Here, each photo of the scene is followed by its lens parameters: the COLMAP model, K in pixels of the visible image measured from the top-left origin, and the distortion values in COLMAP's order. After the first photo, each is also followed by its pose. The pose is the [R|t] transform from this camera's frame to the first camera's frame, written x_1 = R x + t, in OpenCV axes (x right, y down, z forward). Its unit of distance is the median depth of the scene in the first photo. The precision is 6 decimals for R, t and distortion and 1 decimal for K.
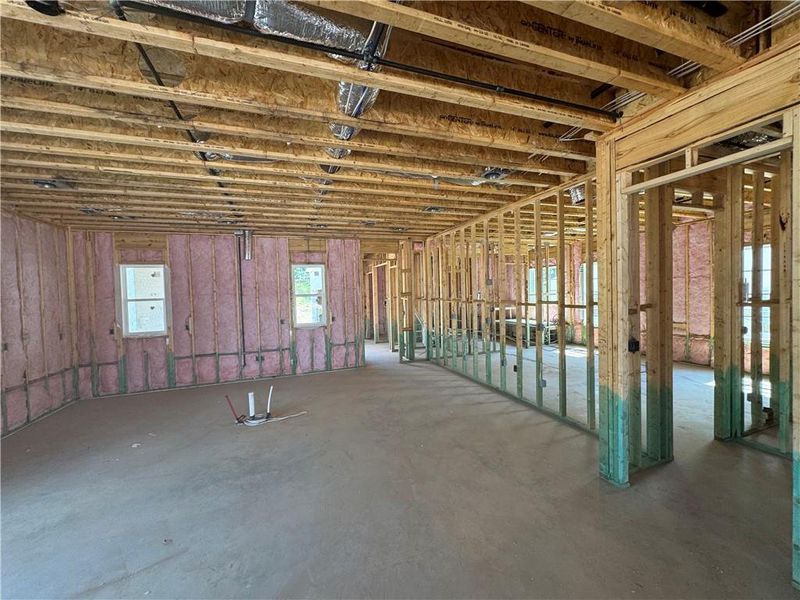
lens RADIAL K [[317.3, 0, 401.5], [0, 317.3, 300.5], [0, 0, 1]] dist [-0.001552, 0.000539]
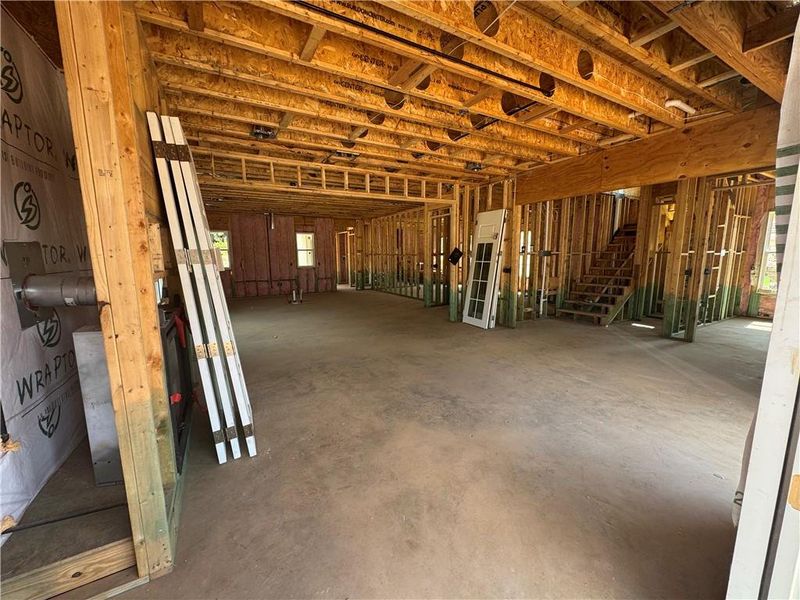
lens RADIAL K [[317.3, 0, 399.5], [0, 317.3, 300.3], [0, 0, 1]] dist [-0.001552, 0.000539]
pose [[0.987984, -0.001087, 0.154555, -0.047529], [-0.015681, 0.994110, 0.107232, 0.068875], [-0.153761, -0.108367, 0.982148, -0.918293]]
